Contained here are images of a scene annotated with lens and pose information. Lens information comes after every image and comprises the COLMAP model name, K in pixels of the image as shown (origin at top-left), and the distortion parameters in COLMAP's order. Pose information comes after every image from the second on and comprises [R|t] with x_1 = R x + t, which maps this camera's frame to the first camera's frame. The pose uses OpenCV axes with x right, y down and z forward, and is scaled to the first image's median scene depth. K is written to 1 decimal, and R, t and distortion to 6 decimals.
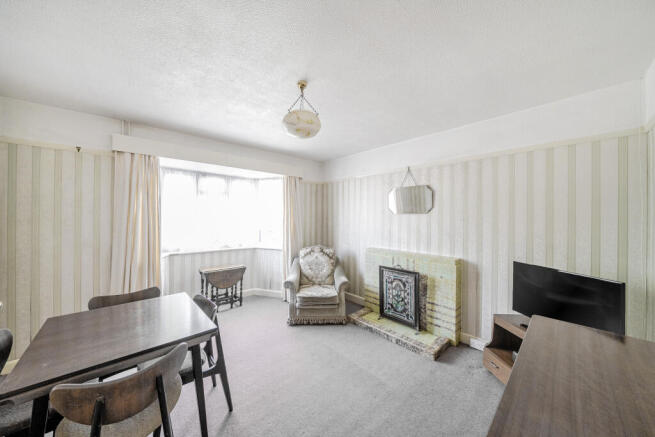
lens RADIAL K [[234.1, 0, 327.8], [0, 234.1, 217.1], [0, 0, 1]] dist [-0.000302, -0.000157]
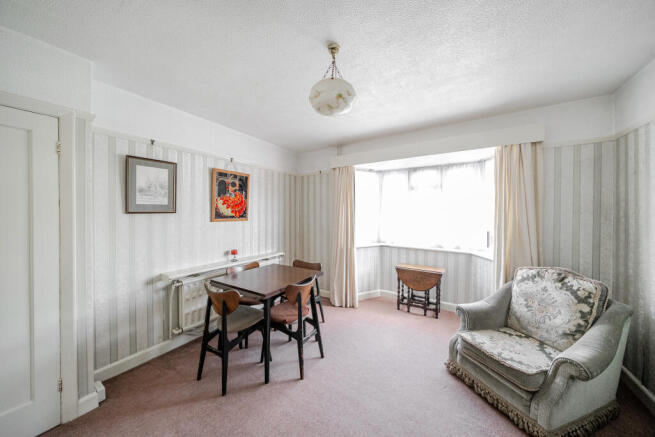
lens RADIAL K [[234.1, 0, 327.8], [0, 234.1, 217.1], [0, 0, 1]] dist [-0.000302, -0.000157]
pose [[0.224512, 0.010767, -0.974412, 0.354388], [0.000358, 0.999938, 0.011131, 0.006315], [0.974471, -0.002848, 0.224494, 0.423939]]
